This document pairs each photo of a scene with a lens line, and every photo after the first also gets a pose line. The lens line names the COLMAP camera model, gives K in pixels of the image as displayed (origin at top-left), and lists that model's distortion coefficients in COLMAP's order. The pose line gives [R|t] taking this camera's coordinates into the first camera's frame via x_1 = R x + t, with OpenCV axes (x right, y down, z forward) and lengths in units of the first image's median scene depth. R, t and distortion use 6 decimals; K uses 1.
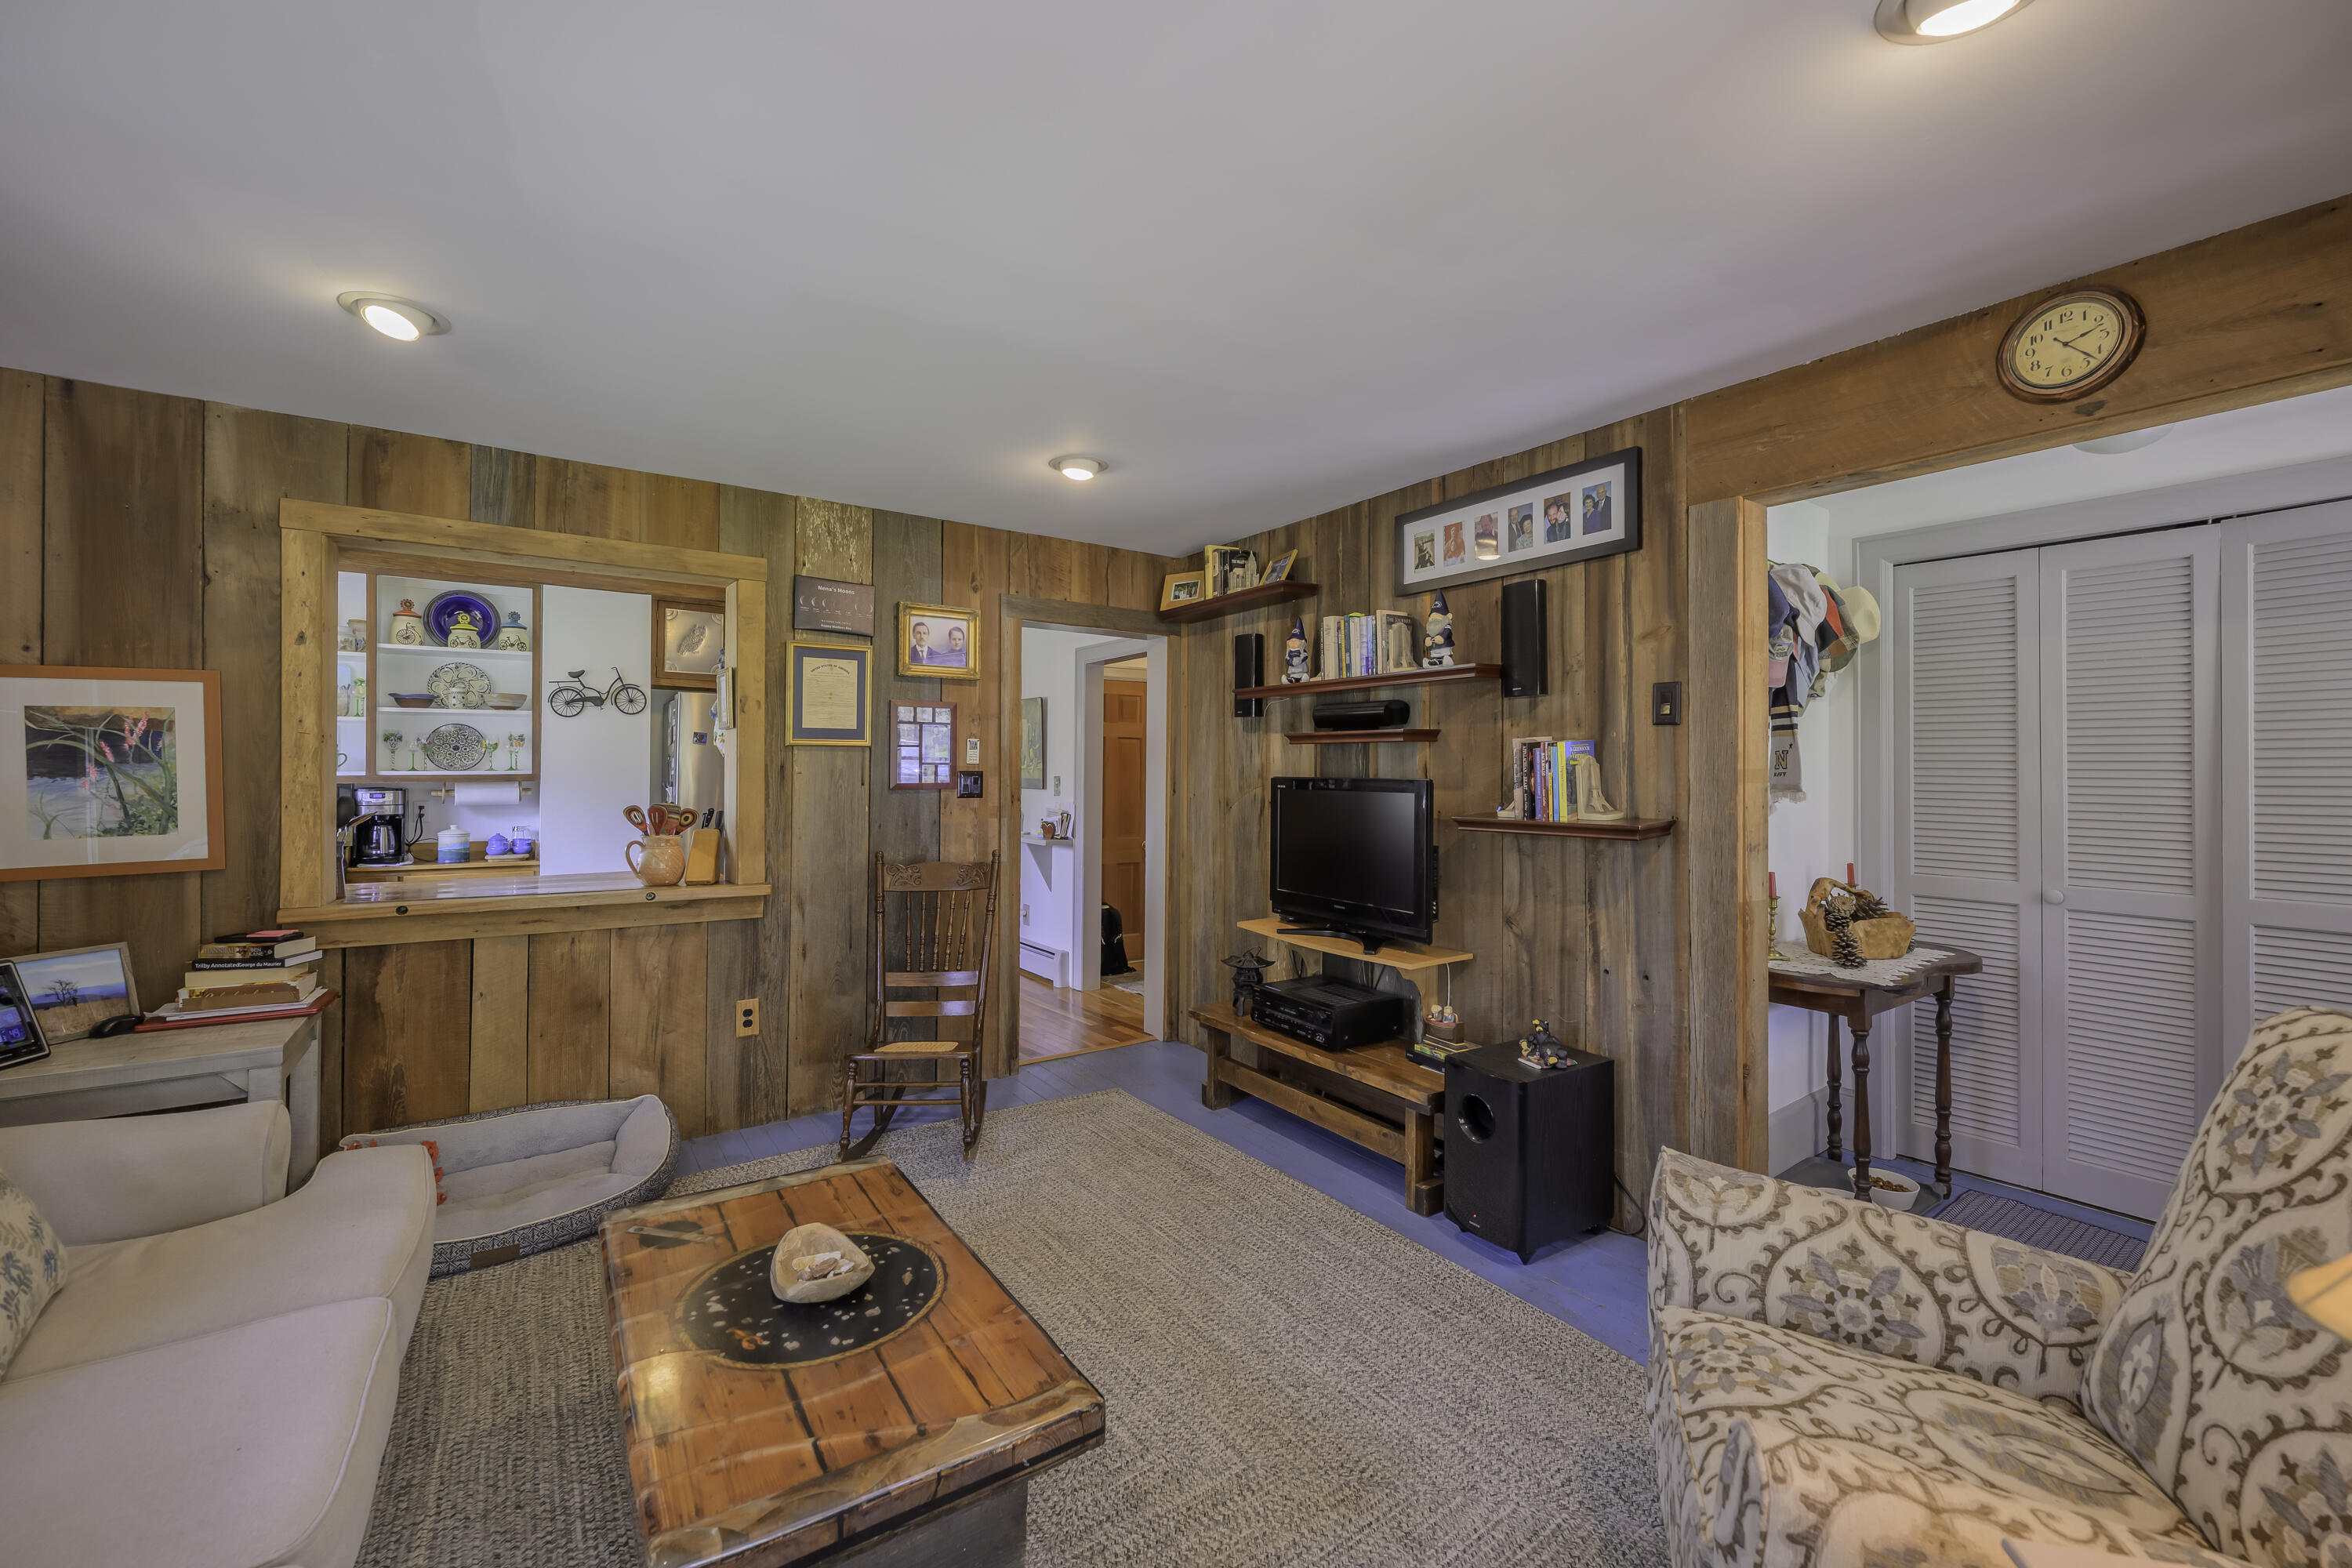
lens RADIAL K [[951.1, 0, 1165.4], [0, 951.1, 771.0], [0, 0, 1]] dist [-0.003510, -0.001479]
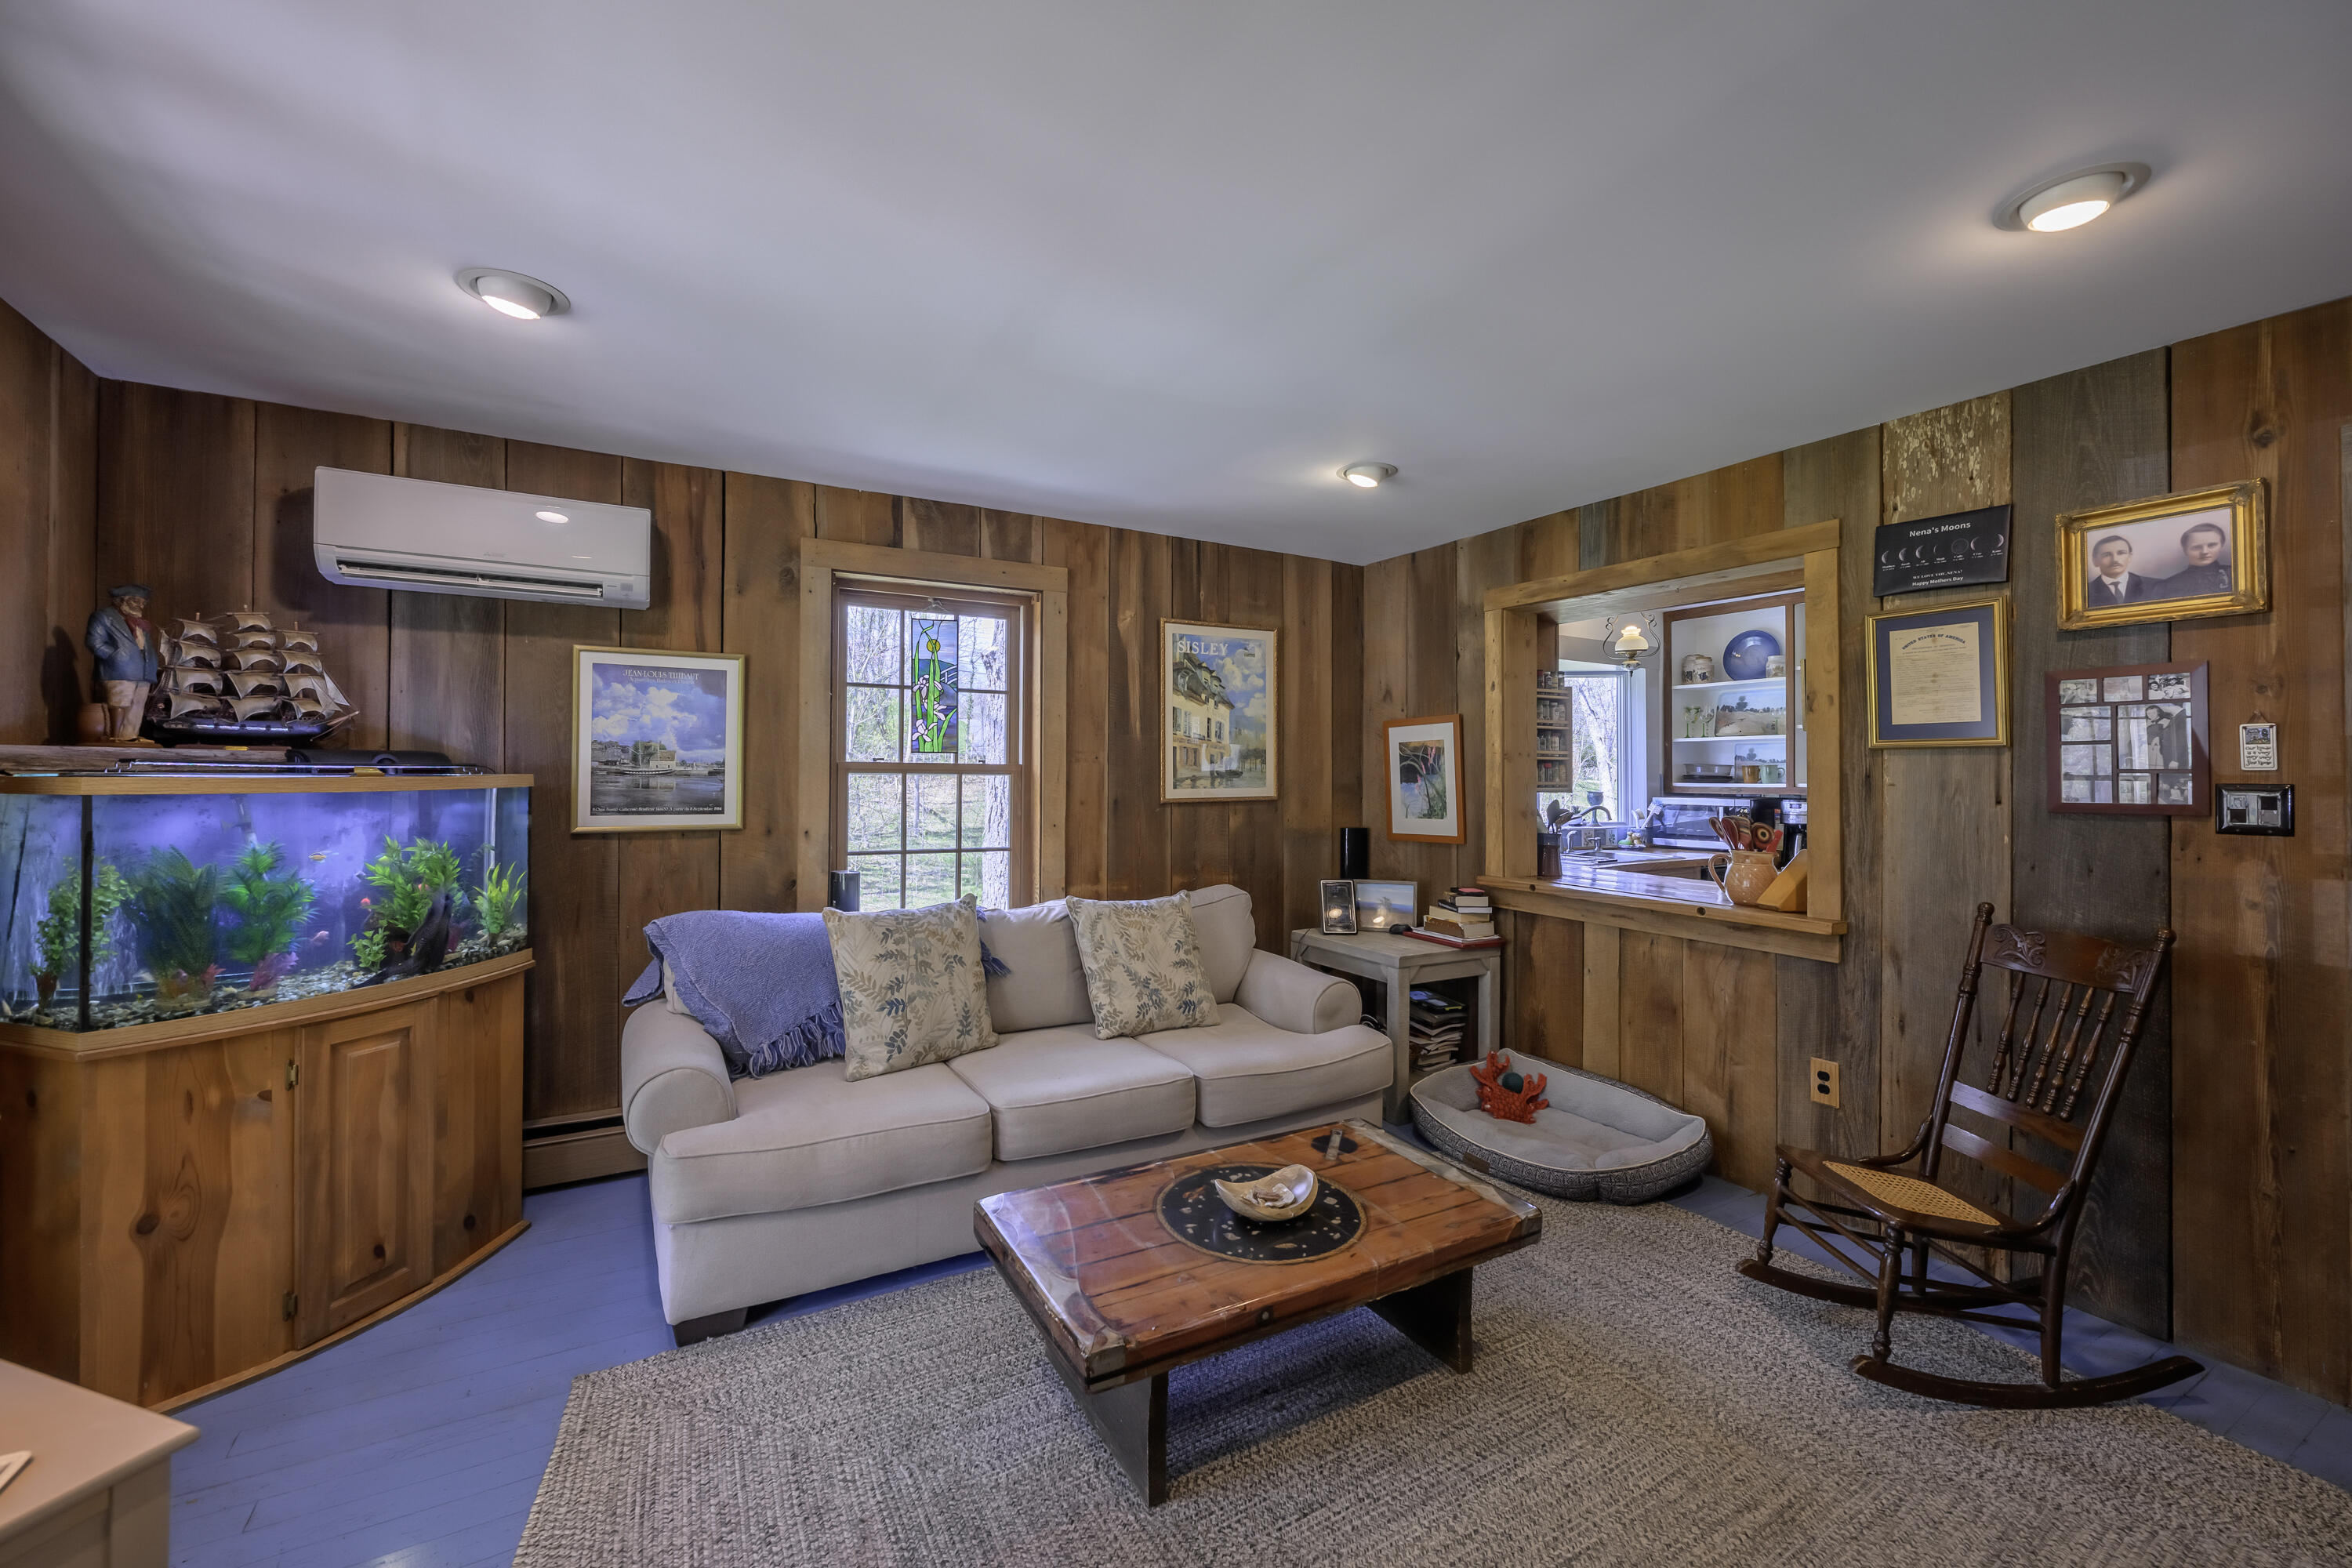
lens RADIAL K [[951.1, 0, 1166.6], [0, 951.1, 773.1], [0, 0, 1]] dist [-0.003510, -0.001479]
pose [[-0.095413, -0.006503, -0.995417, 0.440643], [-0.008437, 0.999948, -0.005724, 0.001848], [0.995402, 0.007853, -0.095463, 0.518289]]
